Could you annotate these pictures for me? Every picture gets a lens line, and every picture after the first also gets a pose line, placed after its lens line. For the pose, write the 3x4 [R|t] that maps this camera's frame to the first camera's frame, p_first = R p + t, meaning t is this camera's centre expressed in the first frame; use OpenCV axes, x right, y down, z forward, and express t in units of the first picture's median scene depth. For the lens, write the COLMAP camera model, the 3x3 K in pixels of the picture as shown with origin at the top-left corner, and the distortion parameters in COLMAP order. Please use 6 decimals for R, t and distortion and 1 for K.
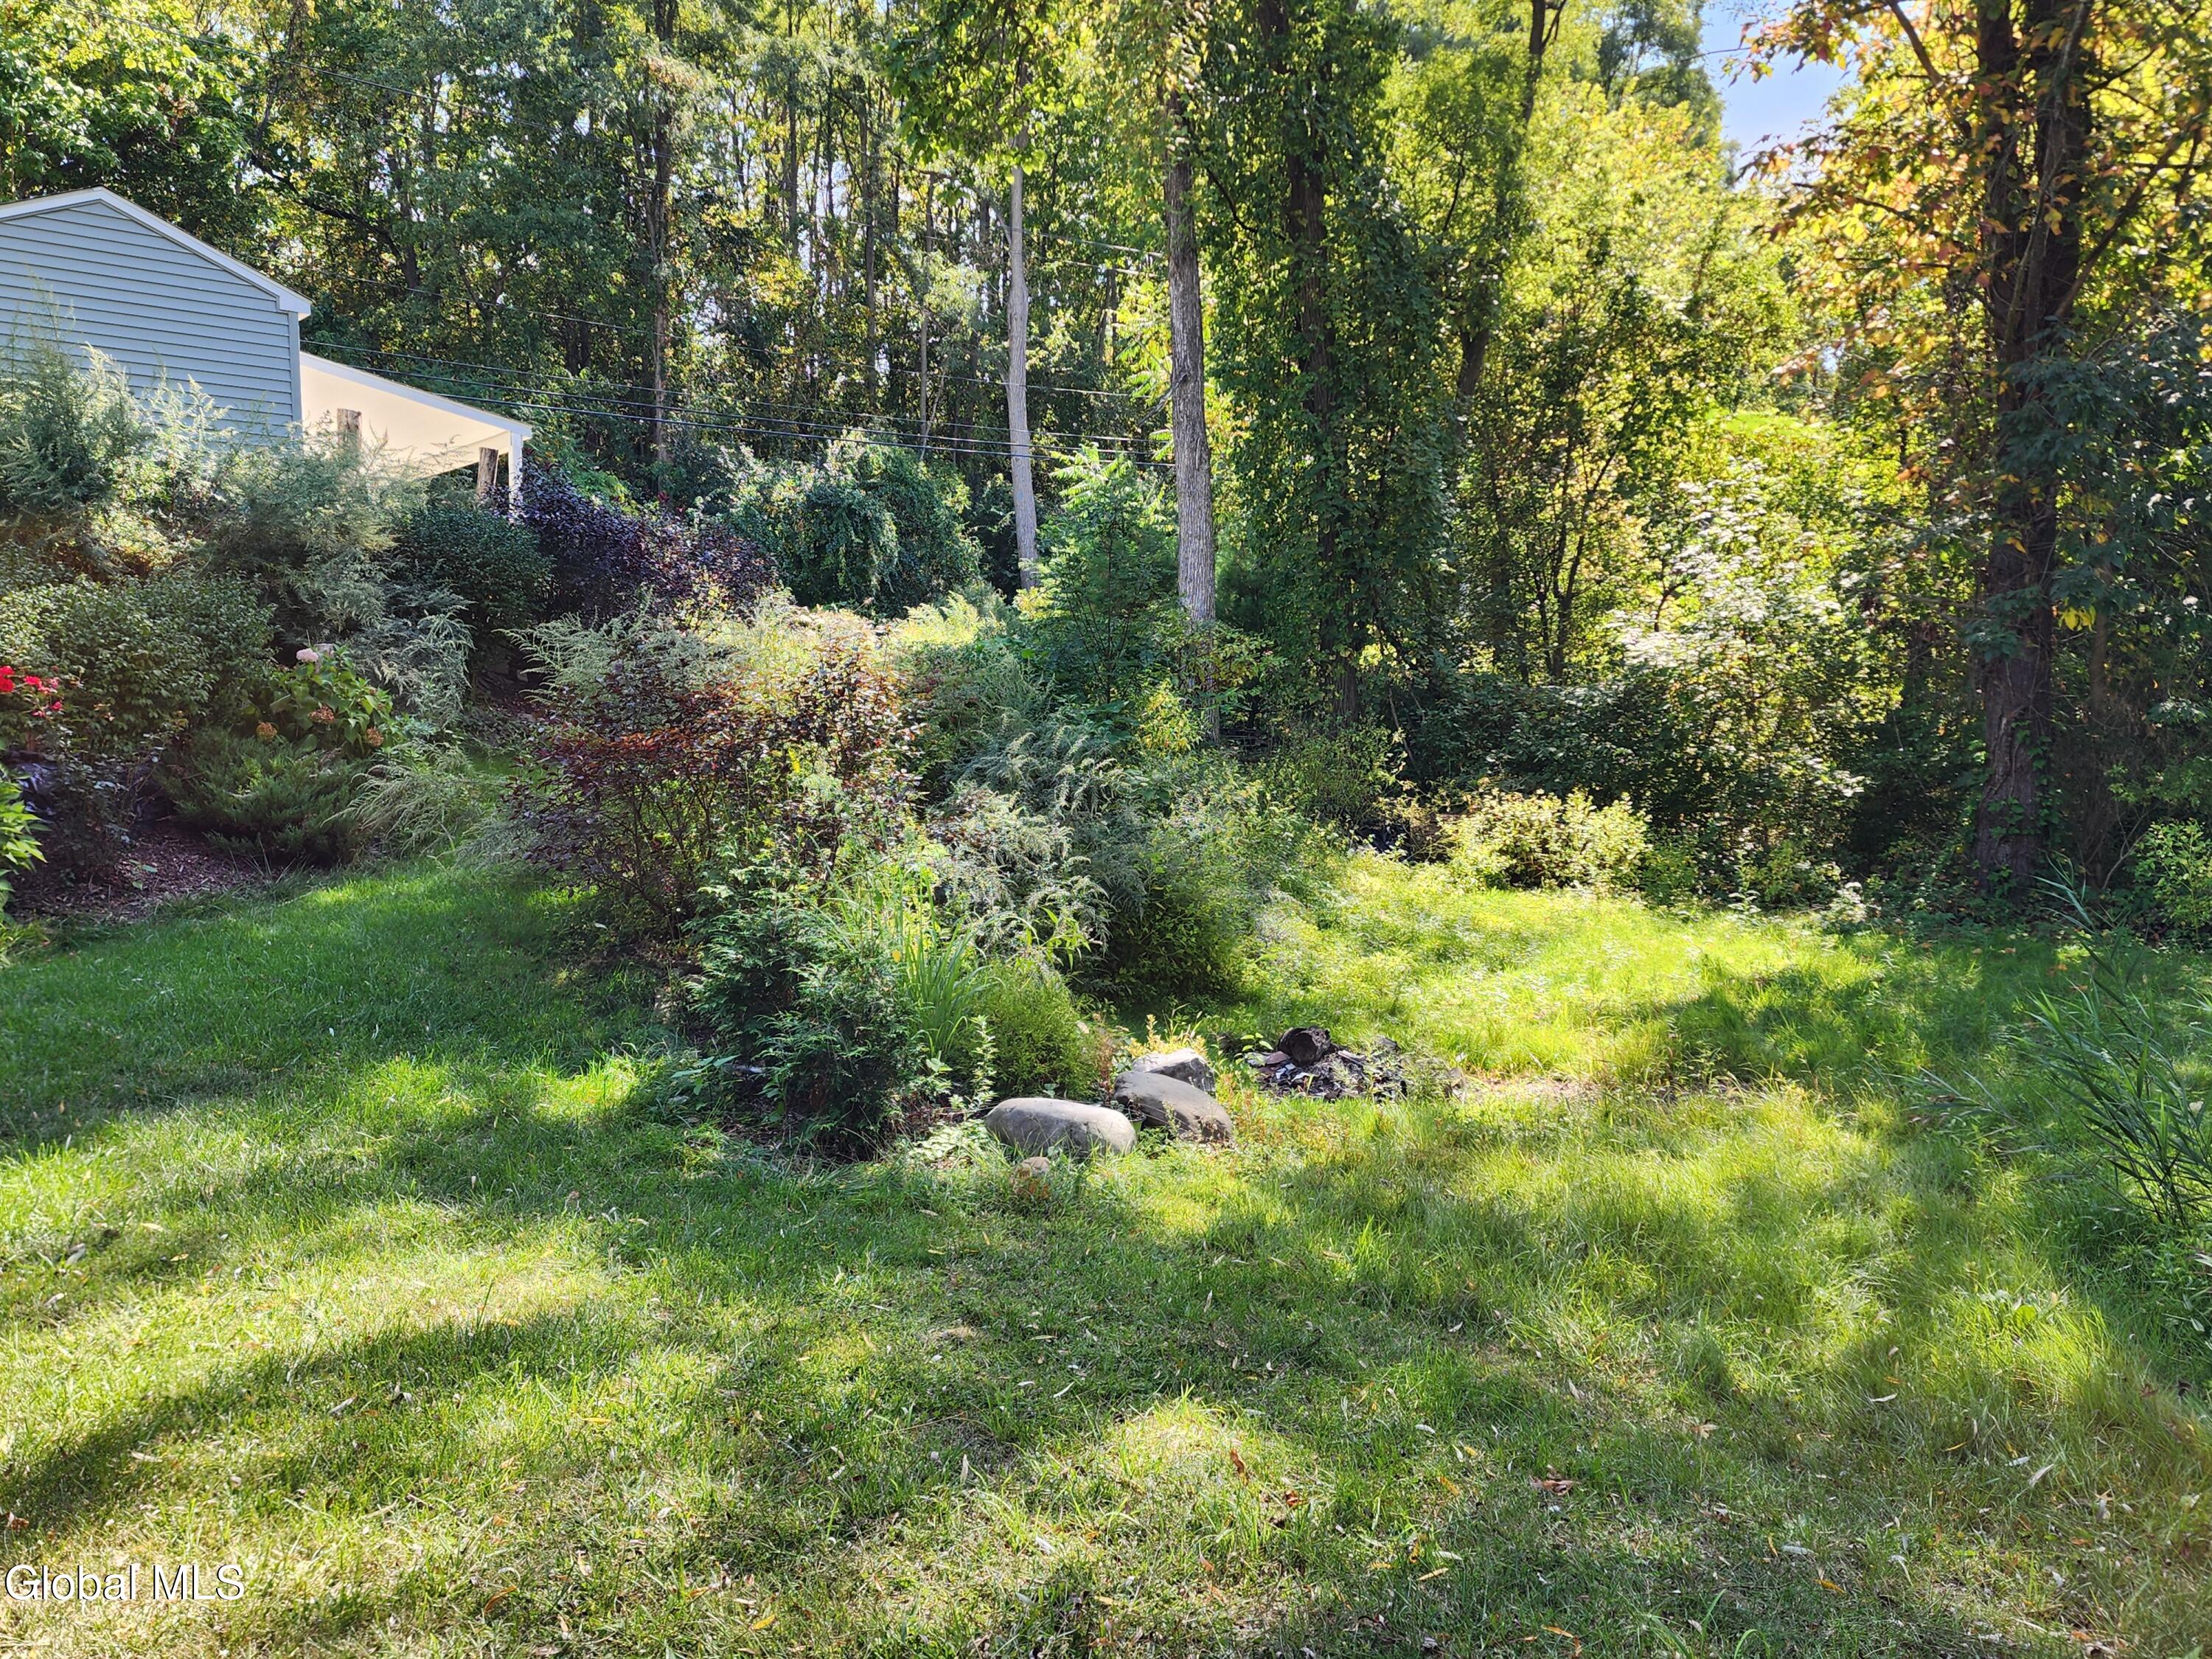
lens RADIAL K [[1748.2, 0, 1099.1], [0, 1748.2, 847.6], [0, 0, 1]] dist [0.023387, -0.005066]
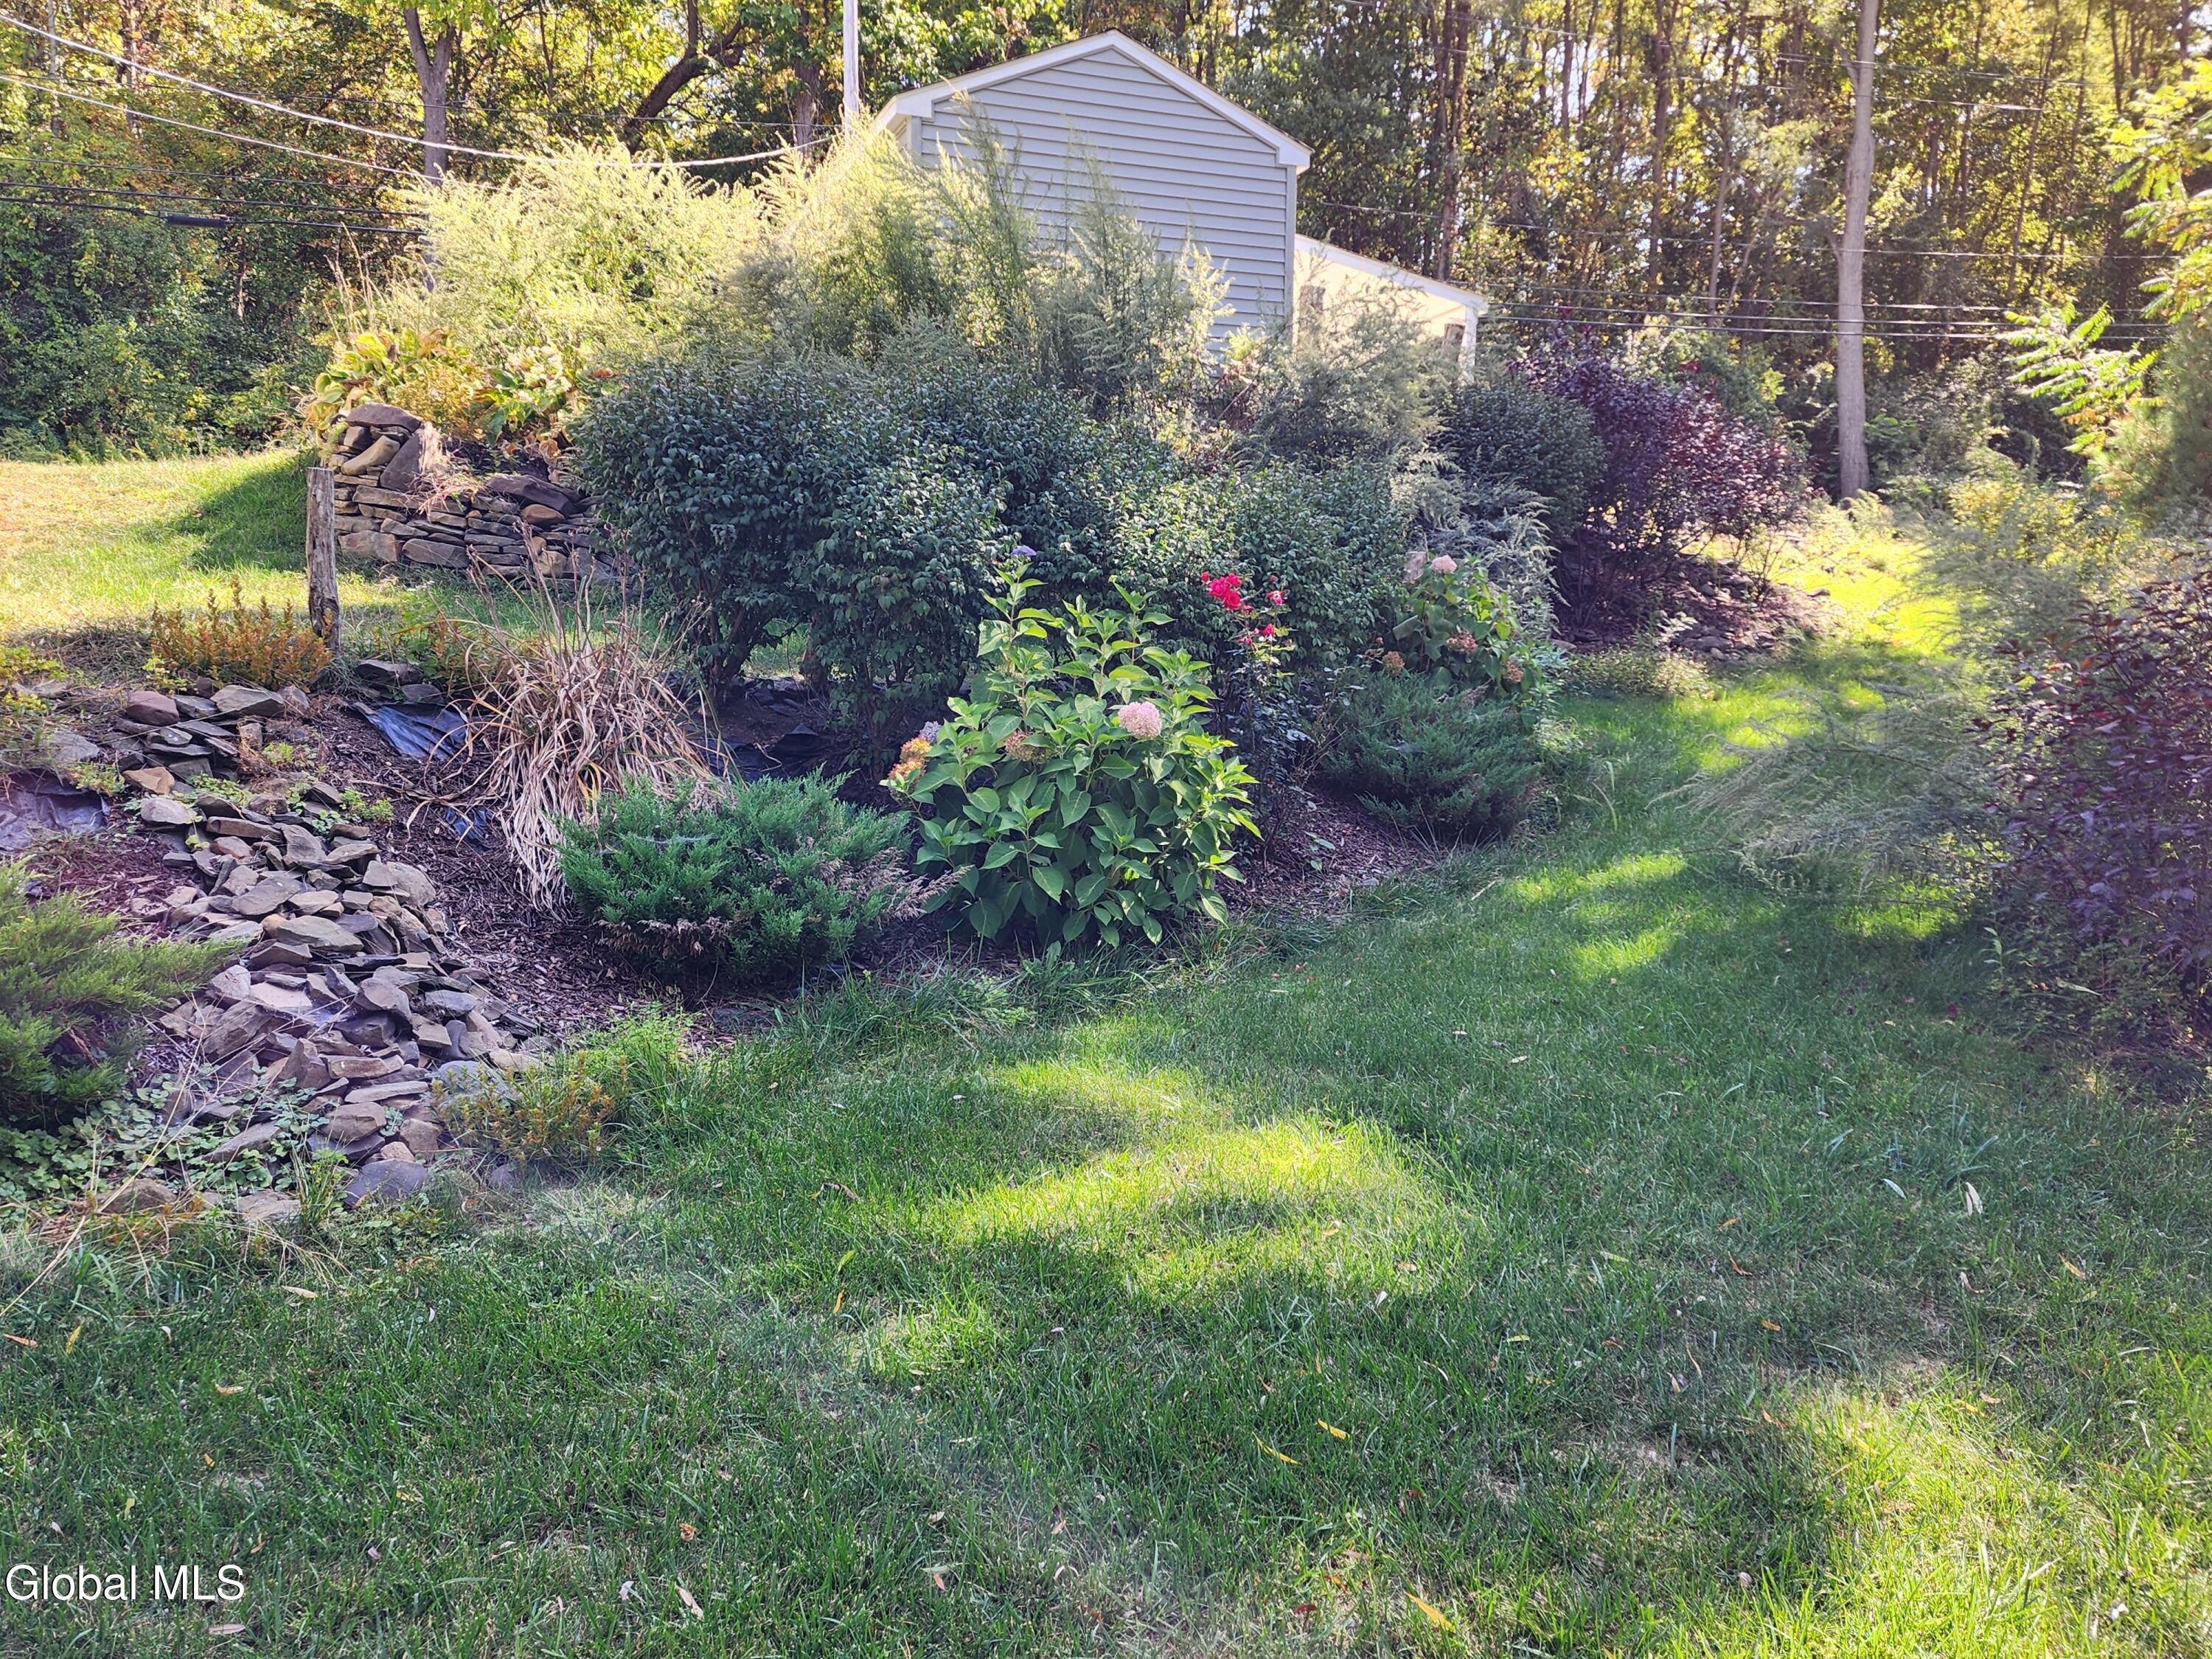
lens RADIAL K [[1682.4, 0, 1116.9], [0, 1682.4, 819.7], [0, 0, 1]] dist [0.096115, -0.089342]
pose [[0.937935, 0.052661, -0.342790, -0.102665], [-0.039786, 0.998217, 0.044489, -0.007590], [0.344522, -0.028090, 0.938358, 0.076946]]
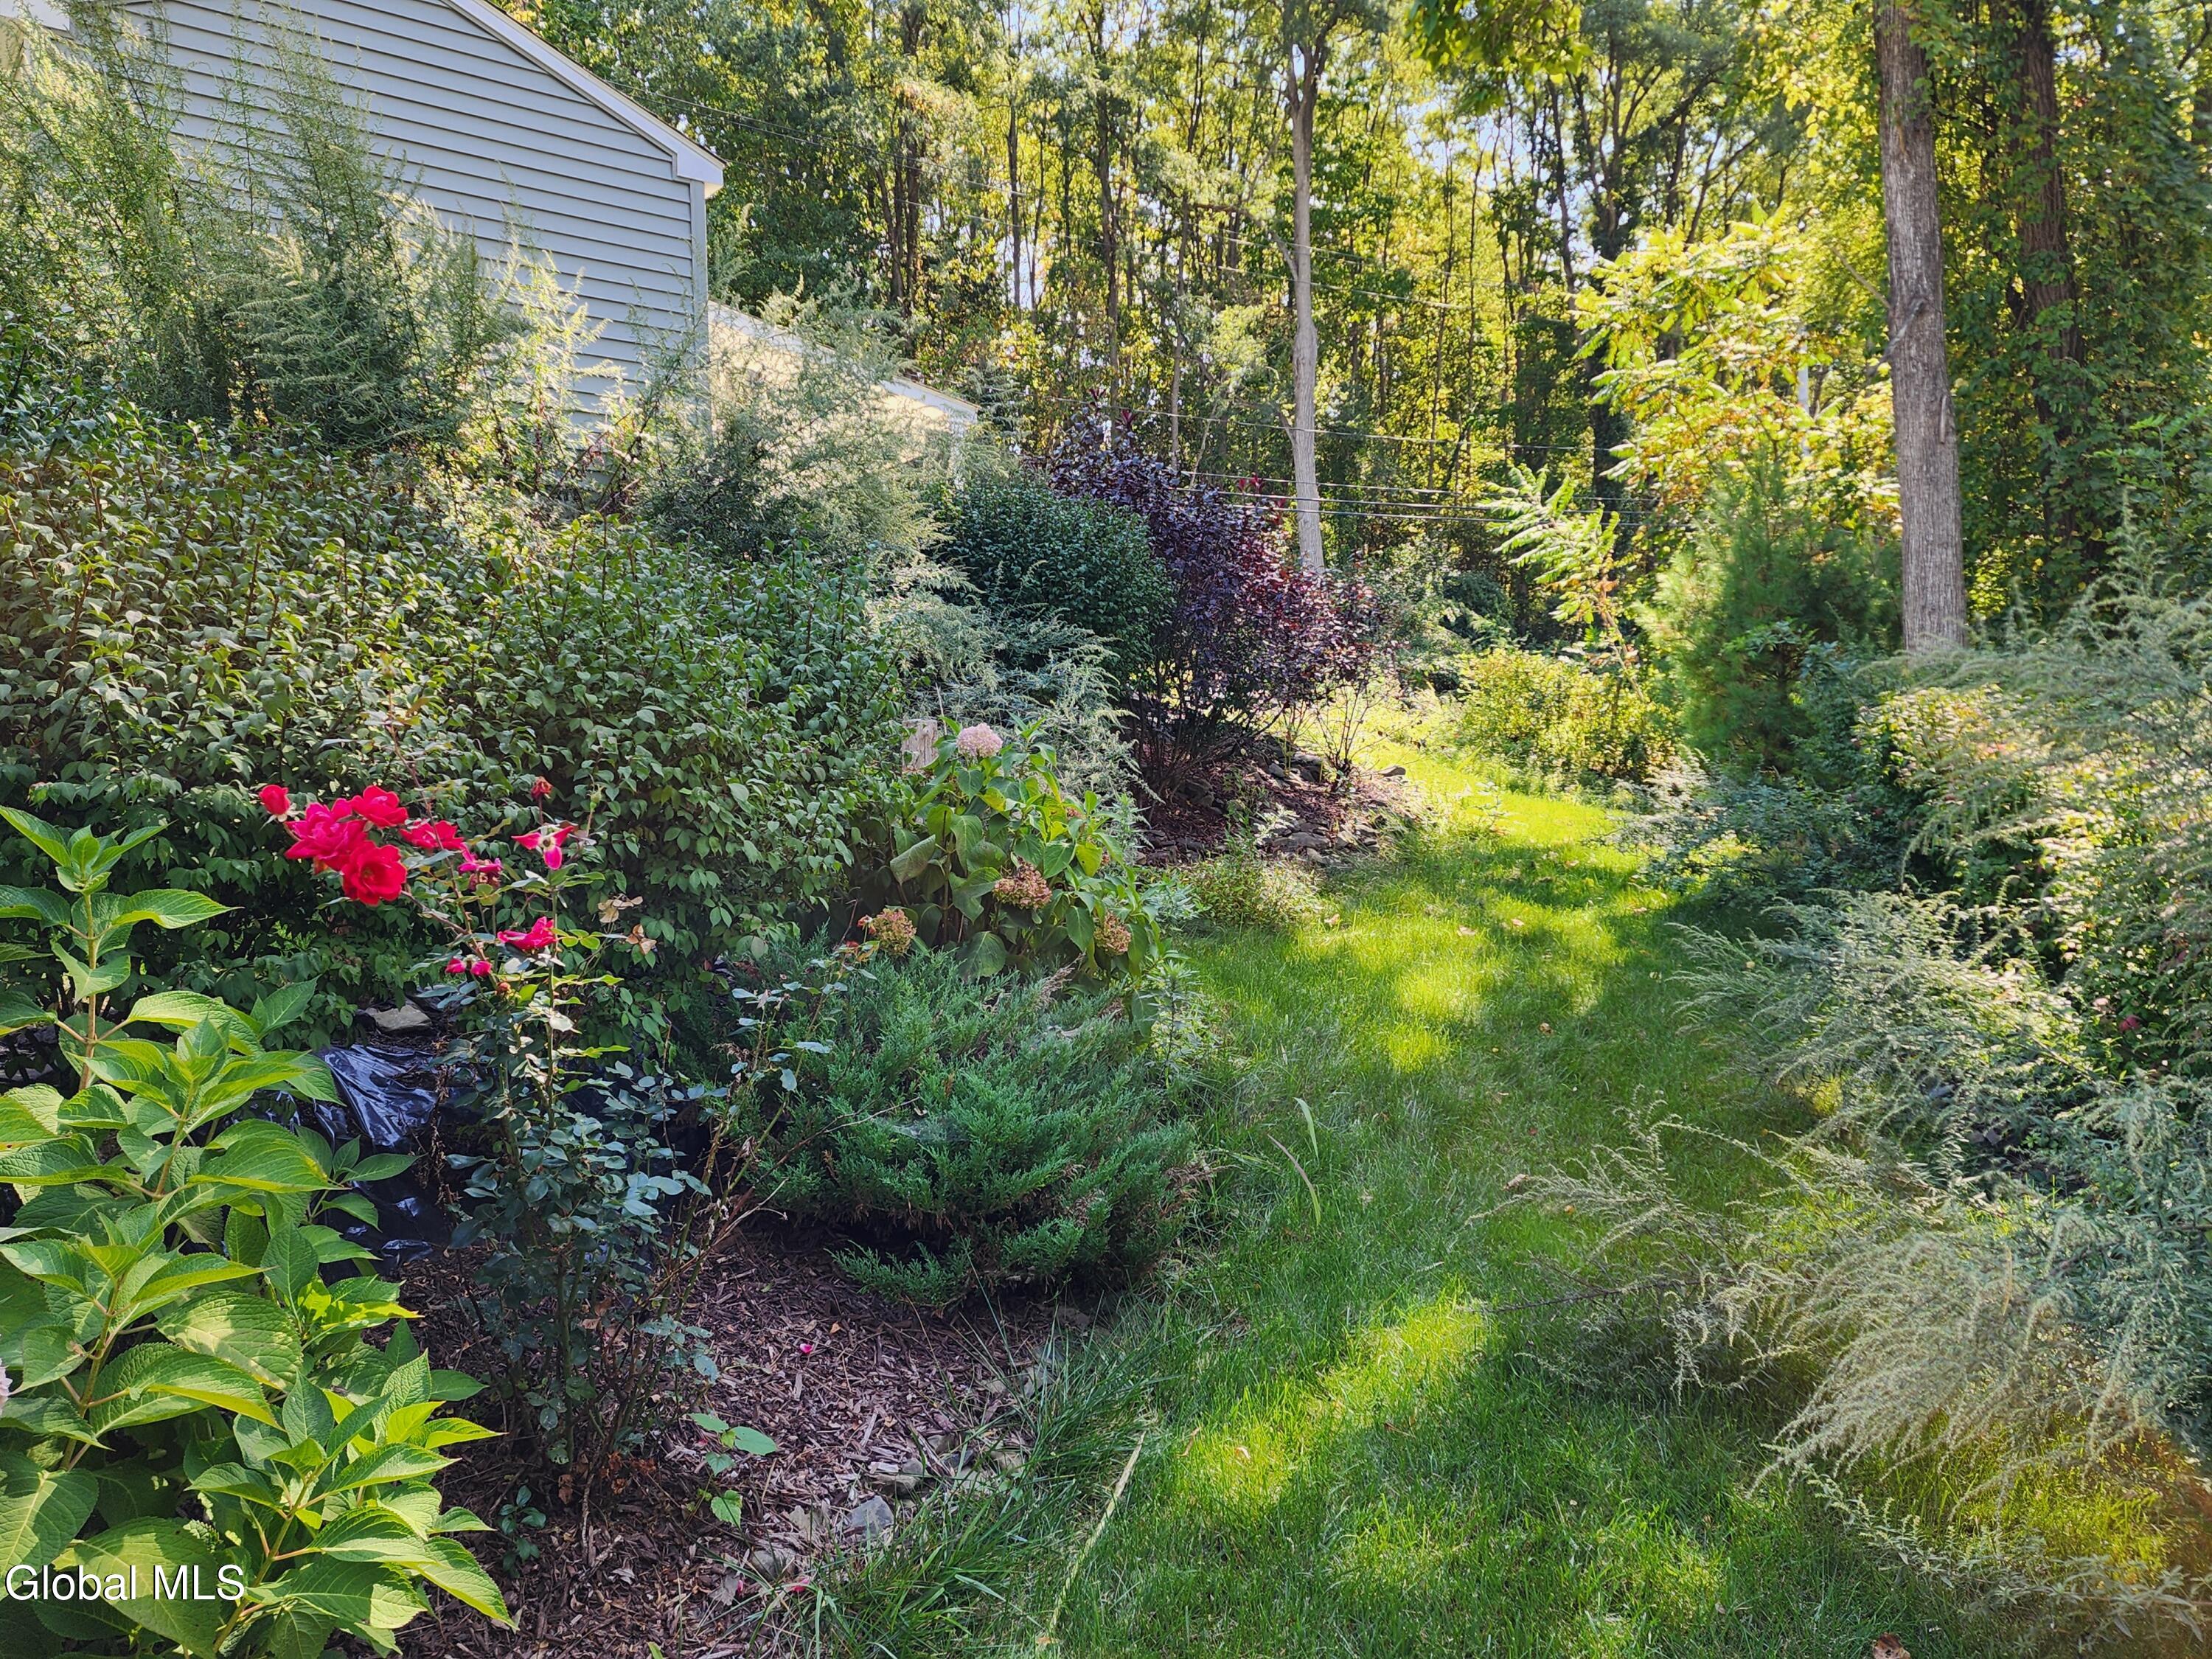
lens RADIAL K [[1682.4, 0, 1103.3], [0, 1682.4, 816.3], [0, 0, 1]] dist [0.096115, -0.089342]
pose [[0.998038, -0.018084, -0.059949, -0.126274], [0.013961, 0.997554, -0.068487, -0.020227], [0.061041, 0.067516, 0.995849, 0.193412]]
